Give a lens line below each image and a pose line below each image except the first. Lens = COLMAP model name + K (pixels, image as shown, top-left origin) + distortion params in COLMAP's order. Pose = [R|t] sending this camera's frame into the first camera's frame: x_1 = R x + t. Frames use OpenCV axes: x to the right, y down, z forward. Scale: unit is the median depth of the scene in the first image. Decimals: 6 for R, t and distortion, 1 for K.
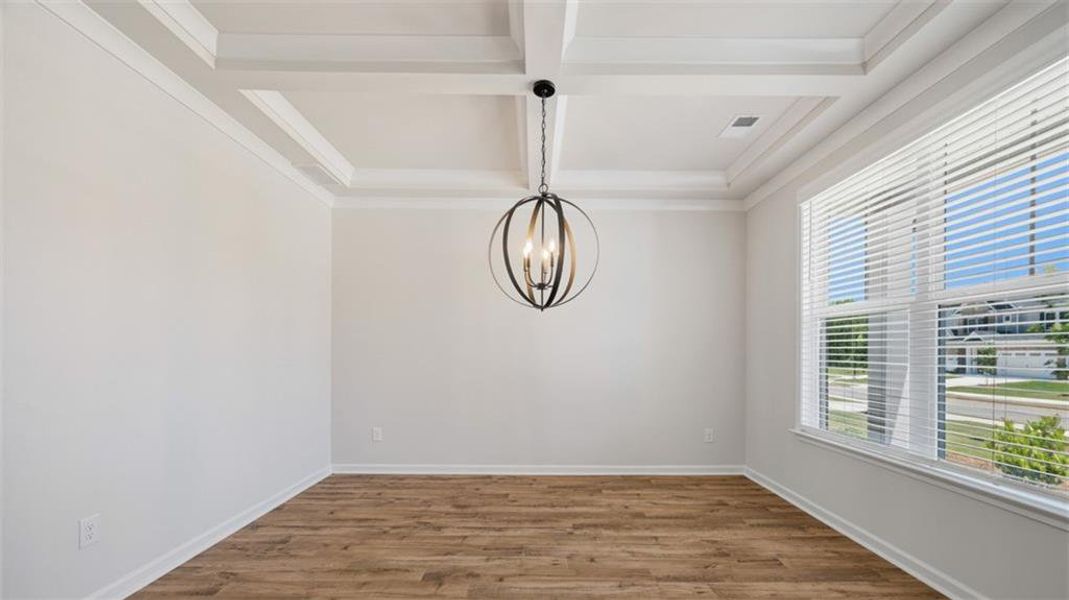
lens RADIAL K [[421.5, 0, 538.9], [0, 421.5, 353.3], [0, 0, 1]] dist [0.001340, 0.000022]
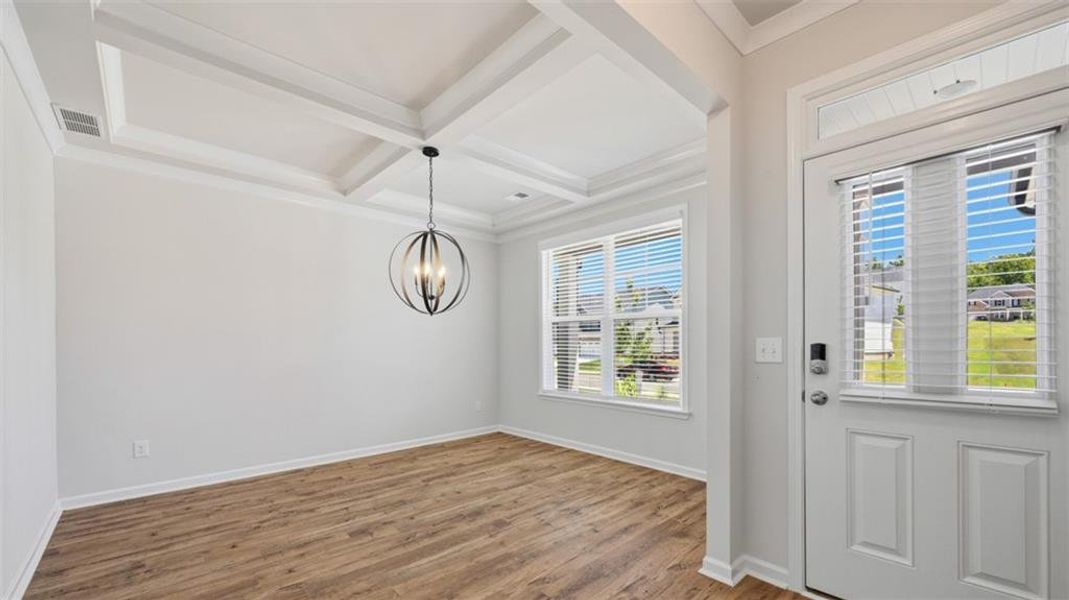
lens RADIAL K [[421.5, 0, 538.9], [0, 421.5, 353.3], [0, 0, 1]] dist [0.001340, 0.000022]
pose [[0.738921, -0.025654, 0.673303, -0.525103], [0.013729, 0.999641, 0.023022, -0.004793], [-0.673652, -0.007767, 0.739008, -0.190030]]
